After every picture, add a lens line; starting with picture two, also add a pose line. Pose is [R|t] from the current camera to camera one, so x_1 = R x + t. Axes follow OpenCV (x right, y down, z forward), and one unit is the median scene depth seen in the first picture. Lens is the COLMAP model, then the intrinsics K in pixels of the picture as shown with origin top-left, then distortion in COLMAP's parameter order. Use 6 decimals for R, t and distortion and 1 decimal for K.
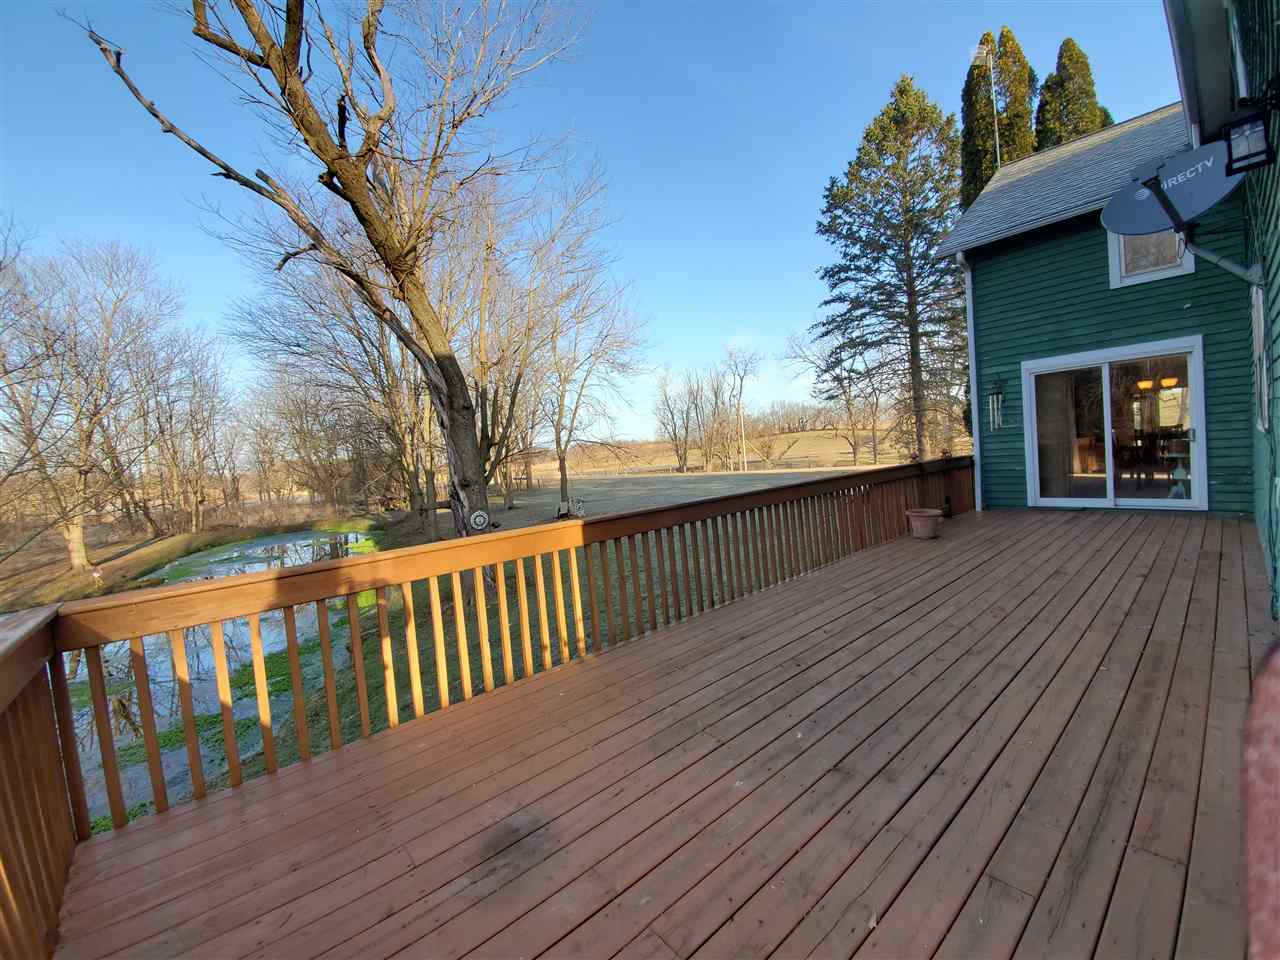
lens RADIAL K [[520.1, 0, 644.9], [0, 520.1, 475.5], [0, 0, 1]] dist [-0.010959, -0.001738]
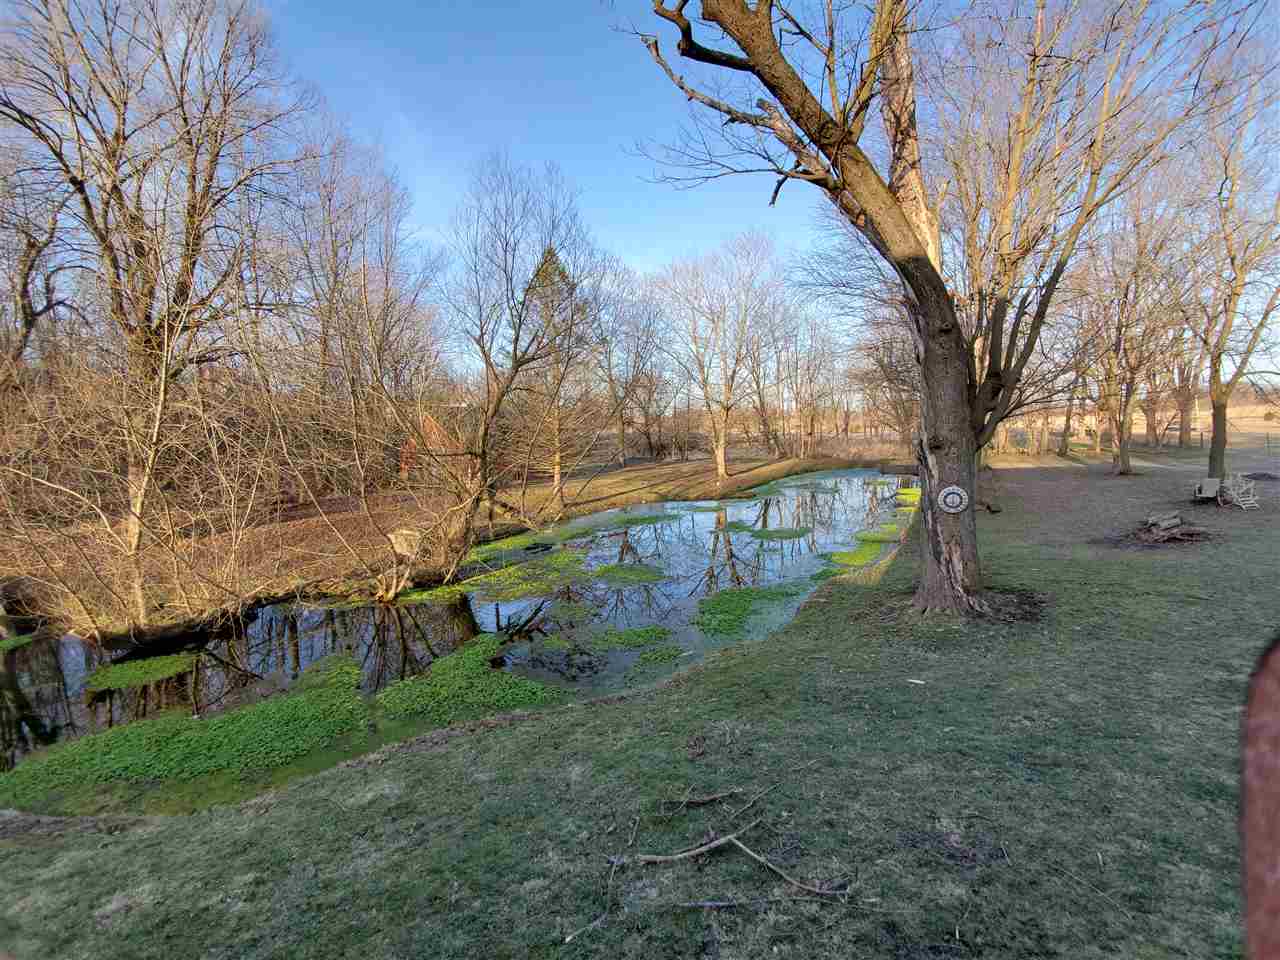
lens RADIAL K [[505.0, 0, 661.9], [0, 505.0, 473.6], [0, 0, 1]] dist [0.006395, -0.013528]
pose [[0.486712, 0.132735, -0.863419, 0.030118], [-0.029883, 0.990340, 0.135402, -0.012569], [0.873051, -0.040101, 0.485977, 0.172456]]
